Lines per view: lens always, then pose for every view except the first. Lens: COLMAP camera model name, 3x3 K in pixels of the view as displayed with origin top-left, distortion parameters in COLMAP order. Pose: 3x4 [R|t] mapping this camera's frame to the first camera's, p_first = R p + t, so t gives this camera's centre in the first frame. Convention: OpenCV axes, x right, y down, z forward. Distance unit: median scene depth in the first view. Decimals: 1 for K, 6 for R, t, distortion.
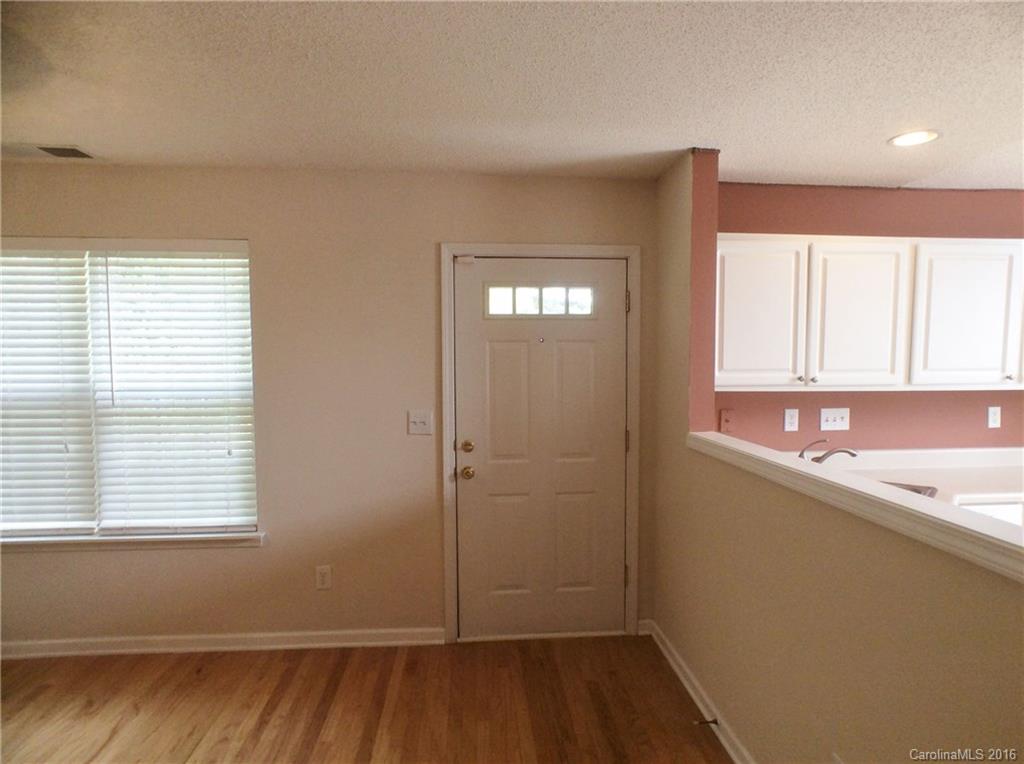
lens RADIAL K [[594.5, 0, 513.8], [0, 594.5, 385.5], [0, 0, 1]] dist [-0.013715, 0.009773]
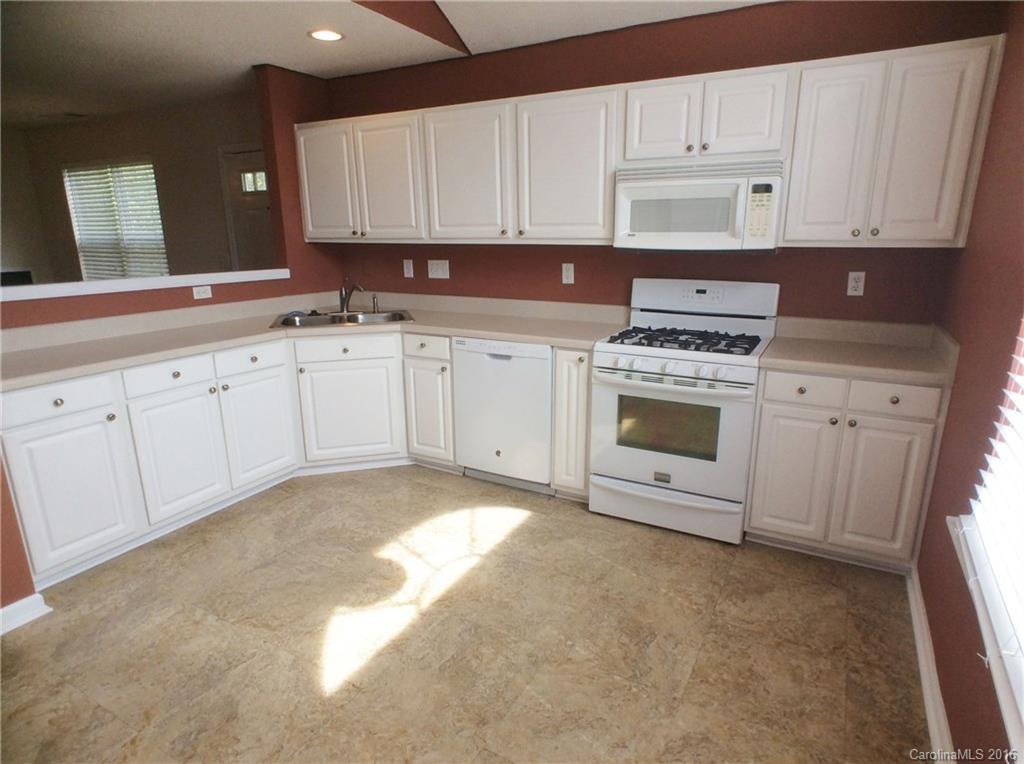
lens RADIAL K [[594.5, 0, 514.2], [0, 594.5, 382.6], [0, 0, 1]] dist [-0.013715, 0.009773]
pose [[0.829374, 0.138945, -0.541141, 1.442945], [-0.012704, 0.973021, 0.230366, 0.000001], [0.558550, -0.184185, 0.808763, 0.049712]]
